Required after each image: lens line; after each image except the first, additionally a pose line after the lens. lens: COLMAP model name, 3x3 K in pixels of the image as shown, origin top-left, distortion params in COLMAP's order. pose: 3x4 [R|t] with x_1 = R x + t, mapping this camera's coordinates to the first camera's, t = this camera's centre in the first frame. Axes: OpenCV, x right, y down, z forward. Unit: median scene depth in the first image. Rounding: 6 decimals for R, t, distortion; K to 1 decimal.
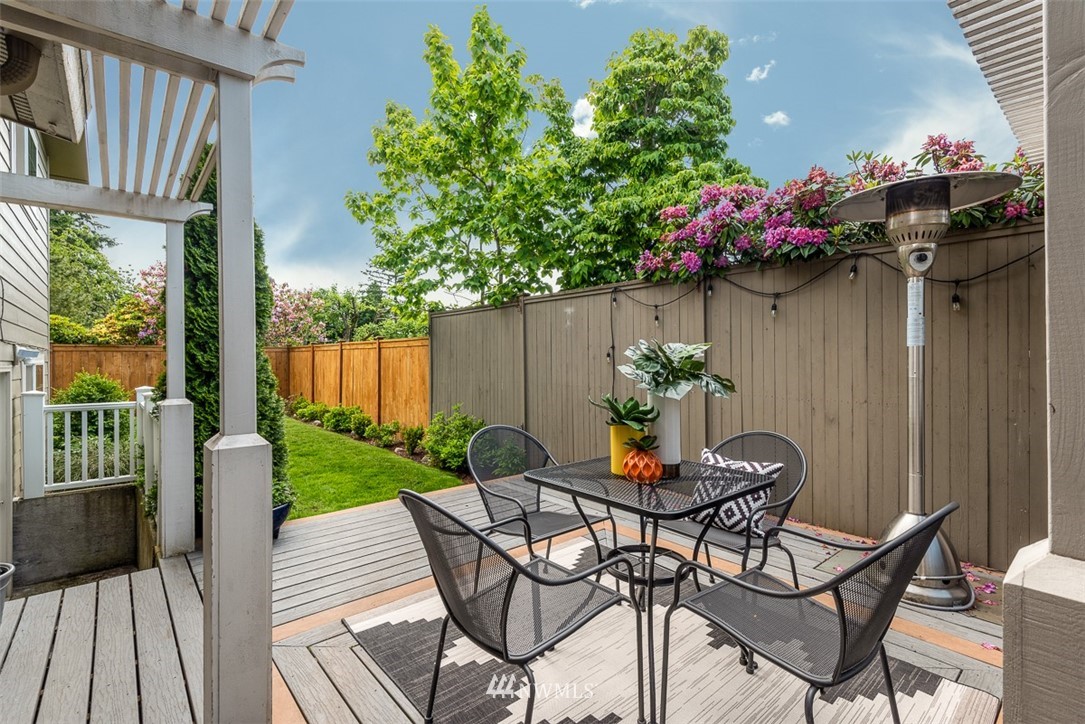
lens RADIAL K [[497.7, 0, 551.1], [0, 497.7, 363.7], [0, 0, 1]] dist [0.004153, -0.001039]
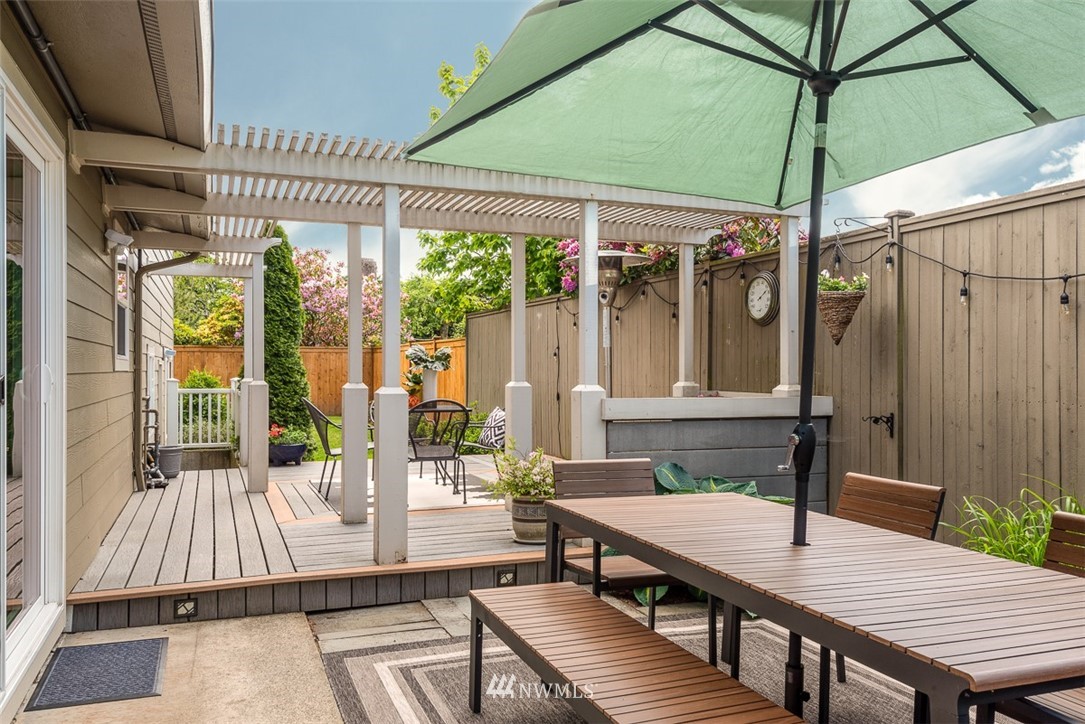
lens RADIAL K [[823.1, 0, 539.1], [0, 823.1, 364.7], [0, 0, 1]] dist [0.004821, 0.000382]
pose [[0.942925, 0.003915, -0.332983, 0.579125], [-0.006990, 0.999943, -0.008037, 0.018853], [0.332932, 0.009906, 0.942899, -0.685380]]
